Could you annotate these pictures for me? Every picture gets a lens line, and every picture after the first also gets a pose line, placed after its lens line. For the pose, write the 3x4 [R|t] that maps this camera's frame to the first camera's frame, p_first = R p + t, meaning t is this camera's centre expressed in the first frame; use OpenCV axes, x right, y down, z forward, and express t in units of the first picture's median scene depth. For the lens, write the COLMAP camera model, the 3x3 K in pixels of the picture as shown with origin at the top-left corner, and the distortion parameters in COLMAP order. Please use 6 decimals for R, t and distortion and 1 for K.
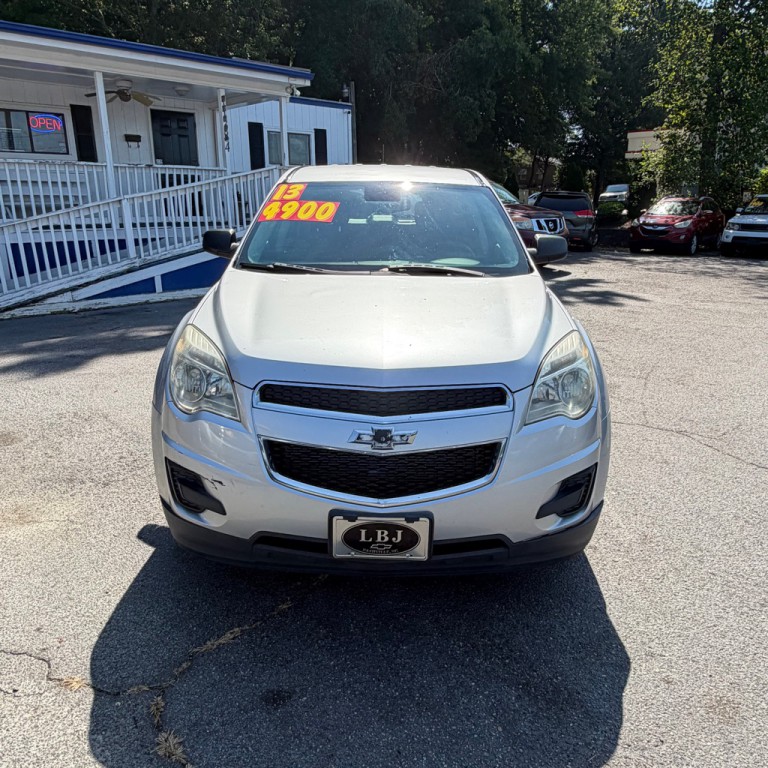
lens RADIAL K [[574.8, 0, 388.4], [0, 574.8, 378.7], [0, 0, 1]] dist [0.003718, -0.000260]
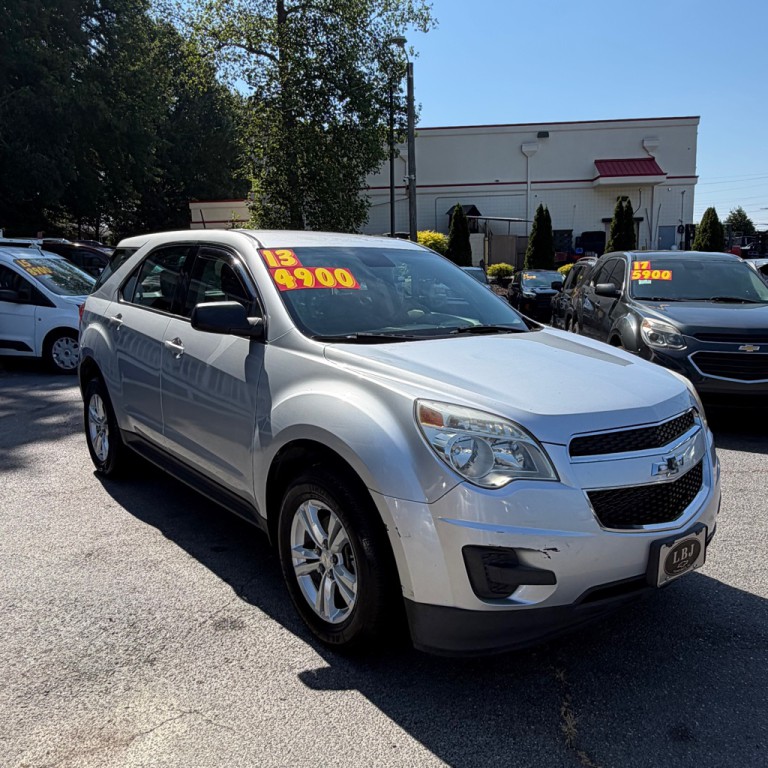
lens RADIAL K [[685.6, 0, 286.7], [0, 685.6, 396.3], [0, 0, 1]] dist [-0.011055, 0.006966]
pose [[0.812559, -0.116152, 0.571188, -1.267649], [0.185813, 0.980435, -0.064960, -0.076487], [-0.552468, 0.158918, 0.818245, 0.275918]]
